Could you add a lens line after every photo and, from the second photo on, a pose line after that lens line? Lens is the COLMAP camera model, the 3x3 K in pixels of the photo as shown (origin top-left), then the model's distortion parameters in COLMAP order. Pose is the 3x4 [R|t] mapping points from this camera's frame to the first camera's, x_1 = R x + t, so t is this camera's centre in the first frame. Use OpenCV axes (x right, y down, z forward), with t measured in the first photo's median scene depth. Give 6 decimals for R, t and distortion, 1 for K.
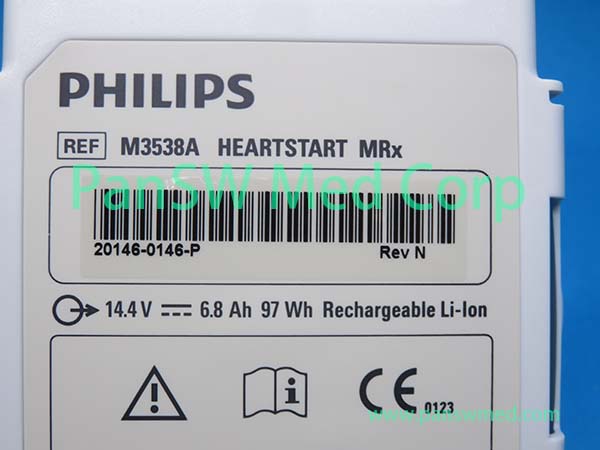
lens RADIAL K [[983.1, 0, 280.4], [0, 983.1, 220.2], [0, 0, 1]] dist [-0.138686, 0.000000]
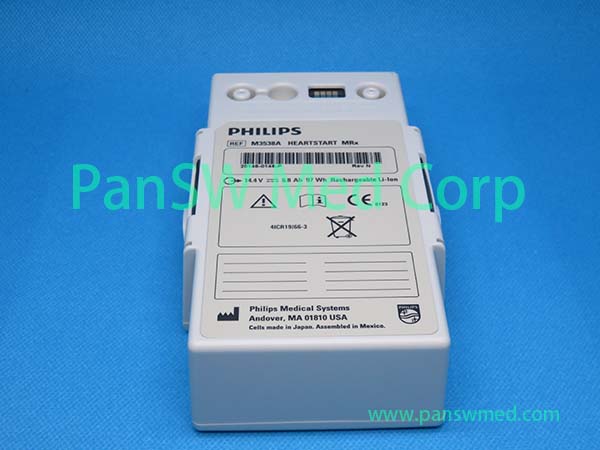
lens RADIAL K [[983.1, 0, 300.0], [0, 983.1, 224.0], [0, 0, 1]] dist [-0.138686, 0.000000]
pose [[0.997588, -0.064965, -0.024466, 0.019228], [0.024318, 0.657140, -0.753376, 2.065802], [0.065021, 0.750964, 0.657135, -0.573544]]
